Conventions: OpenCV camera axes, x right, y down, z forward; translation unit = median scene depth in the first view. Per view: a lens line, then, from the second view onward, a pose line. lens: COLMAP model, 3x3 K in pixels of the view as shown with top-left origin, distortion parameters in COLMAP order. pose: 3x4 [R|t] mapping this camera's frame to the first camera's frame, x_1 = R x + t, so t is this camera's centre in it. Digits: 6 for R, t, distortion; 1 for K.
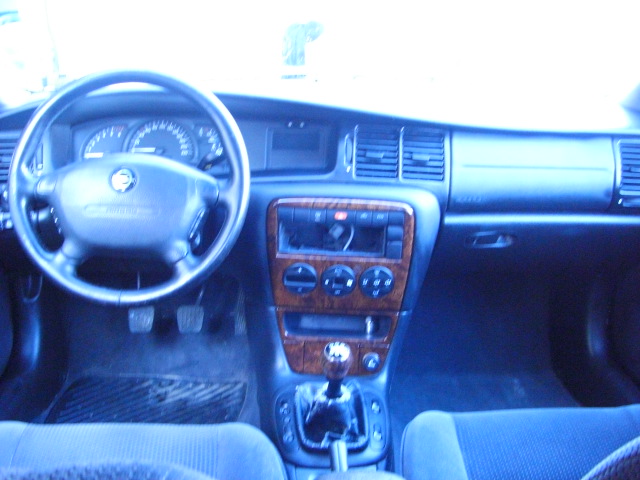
lens RADIAL K [[710.8, 0, 319.7], [0, 710.8, 240.6], [0, 0, 1]] dist [-0.143915, 0.000000]
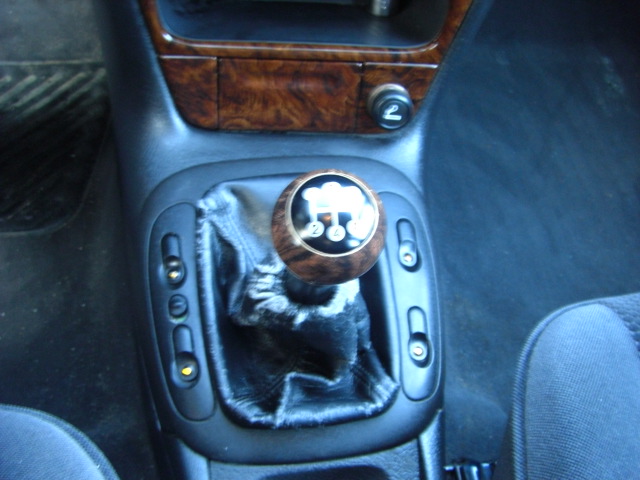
lens RADIAL K [[710.8, 0, 321.1], [0, 710.8, 238.8], [0, 0, 1]] dist [-0.143915, 0.000000]
pose [[0.995244, -0.034487, 0.091108, -0.004196], [-0.024805, 0.814699, 0.579354, 0.003849], [-0.094206, -0.578858, 0.809968, 0.634969]]
